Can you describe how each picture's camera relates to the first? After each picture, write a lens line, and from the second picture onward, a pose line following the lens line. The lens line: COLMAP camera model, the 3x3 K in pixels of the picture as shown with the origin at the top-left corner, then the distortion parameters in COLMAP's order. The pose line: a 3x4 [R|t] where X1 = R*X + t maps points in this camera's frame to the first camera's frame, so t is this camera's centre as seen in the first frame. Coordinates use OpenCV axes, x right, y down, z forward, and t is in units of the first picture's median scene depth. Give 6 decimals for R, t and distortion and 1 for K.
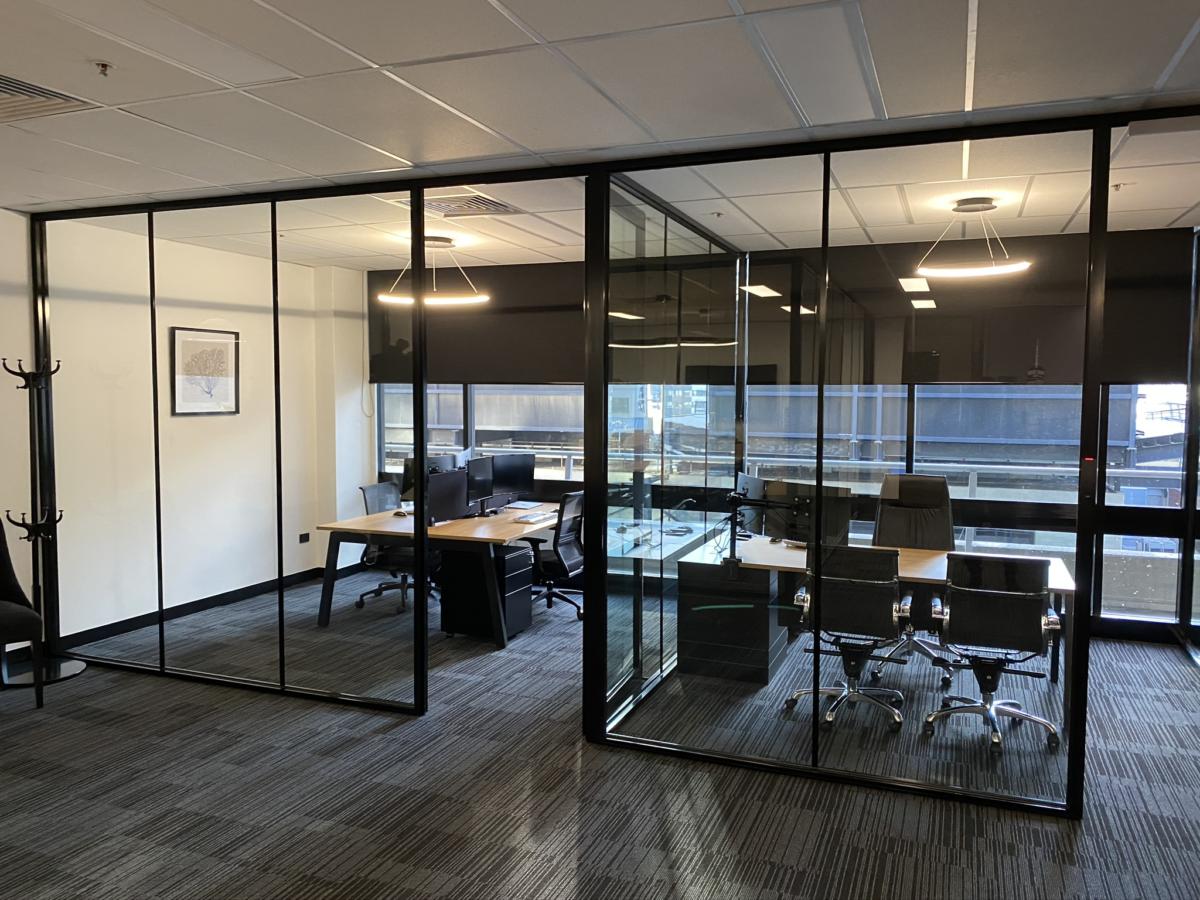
lens RADIAL K [[919.8, 0, 601.0], [0, 919.8, 446.4], [0, 0, 1]] dist [0.009607, 0.001240]
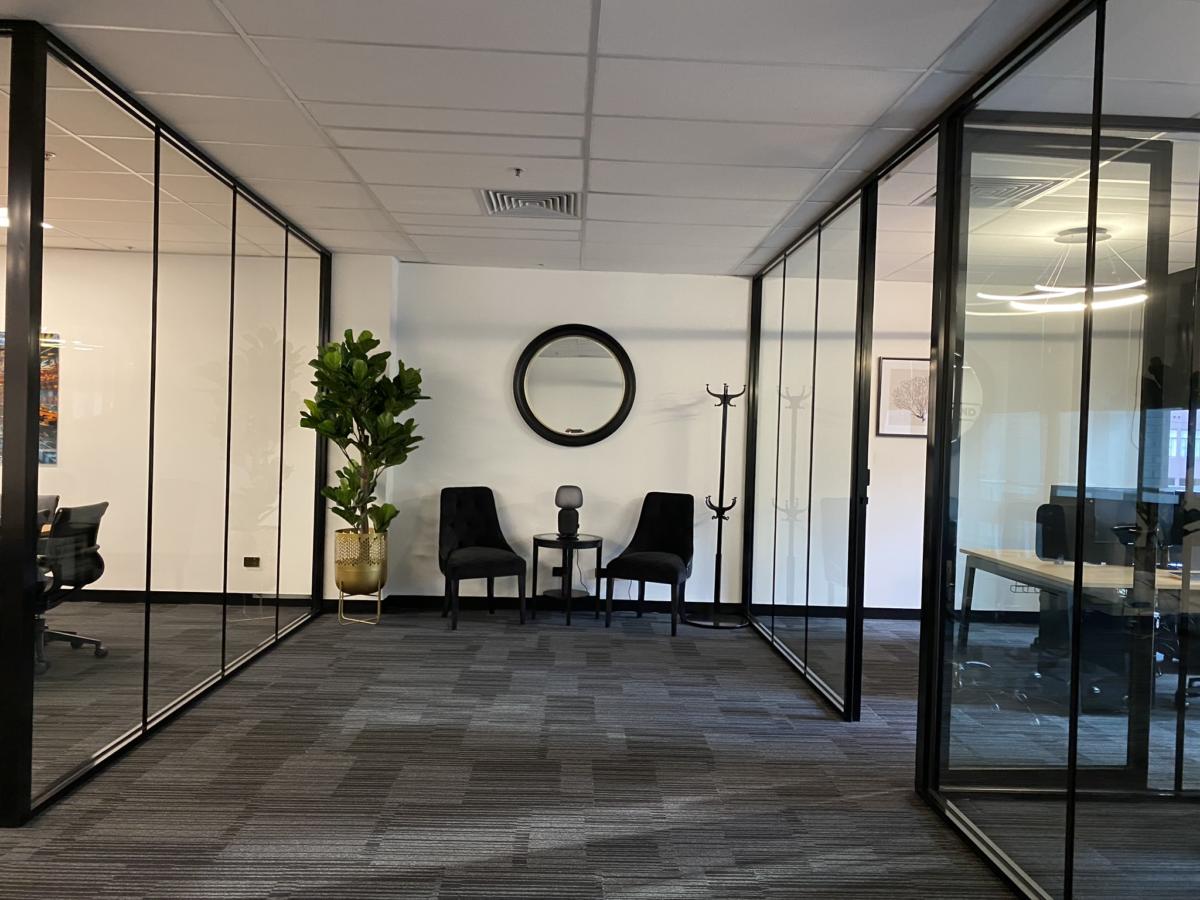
lens RADIAL K [[919.8, 0, 601.0], [0, 919.8, 446.4], [0, 0, 1]] dist [0.009607, 0.001240]
pose [[0.405999, 0.013828, -0.913769, 0.601626], [-0.084068, 0.996211, -0.022277, 0.046240], [0.909998, 0.085863, 0.405623, 0.347992]]
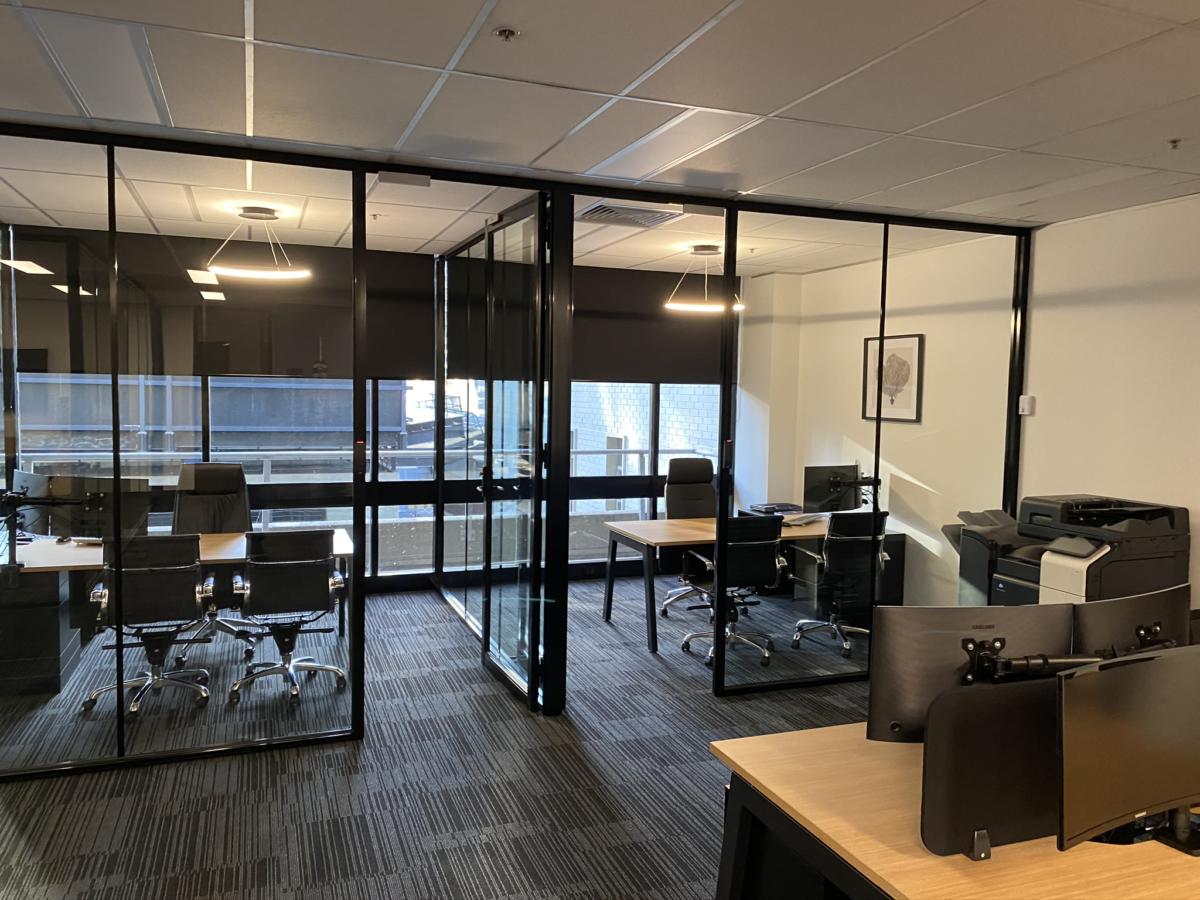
lens RADIAL K [[919.8, 0, 601.0], [0, 919.8, 446.4], [0, 0, 1]] dist [0.009607, 0.001240]
pose [[0.743323, -0.036053, 0.667961, -0.035673], [0.027987, 0.999348, 0.022795, 0.000397], [-0.668347, 0.001751, 0.743847, -0.090231]]
